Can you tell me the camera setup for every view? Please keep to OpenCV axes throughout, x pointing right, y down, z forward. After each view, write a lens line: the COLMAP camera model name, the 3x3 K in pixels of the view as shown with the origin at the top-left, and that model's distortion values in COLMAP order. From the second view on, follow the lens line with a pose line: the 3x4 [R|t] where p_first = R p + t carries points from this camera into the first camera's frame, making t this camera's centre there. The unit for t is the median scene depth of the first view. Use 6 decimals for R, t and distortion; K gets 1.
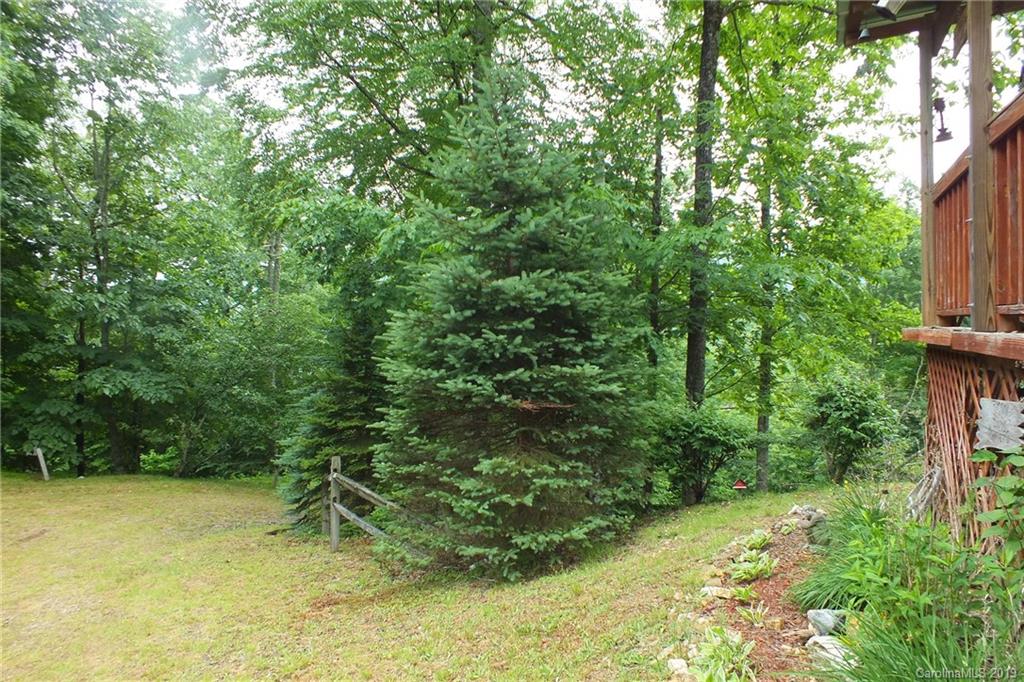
lens RADIAL K [[659.6, 0, 513.8], [0, 659.6, 350.1], [0, 0, 1]] dist [-0.055574, 0.009869]
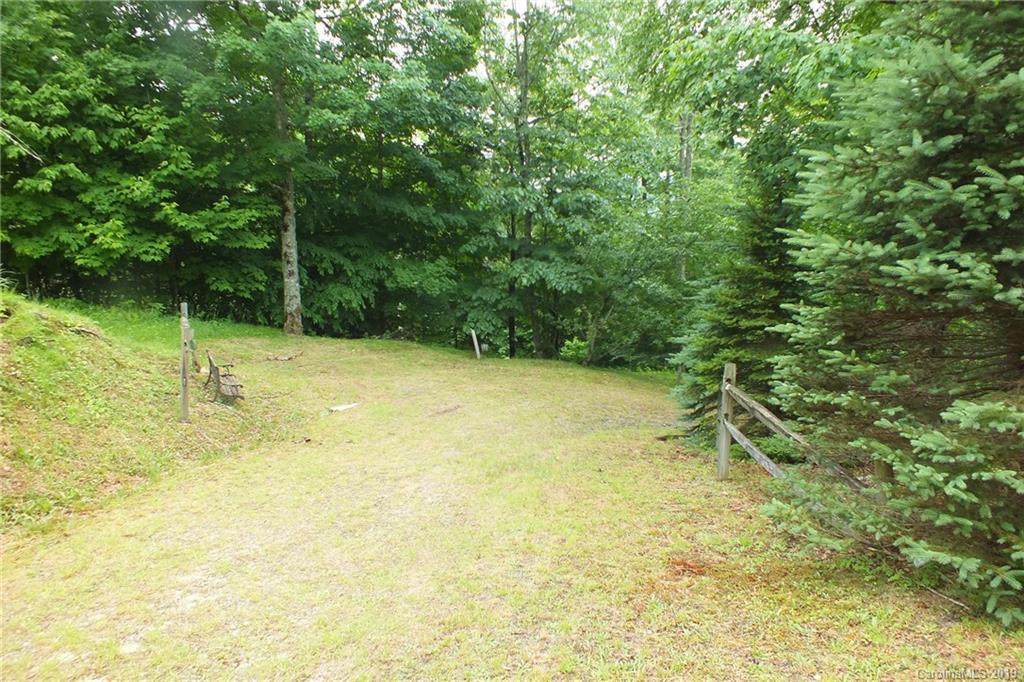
lens RADIAL K [[659.6, 0, 513.8], [0, 659.6, 338.9], [0, 0, 1]] dist [-0.055574, 0.009869]
pose [[0.813760, 0.071283, -0.576813, -0.022188], [0.010571, 0.990471, 0.137316, 0.016495], [0.581105, -0.117840, 0.805252, 0.166700]]
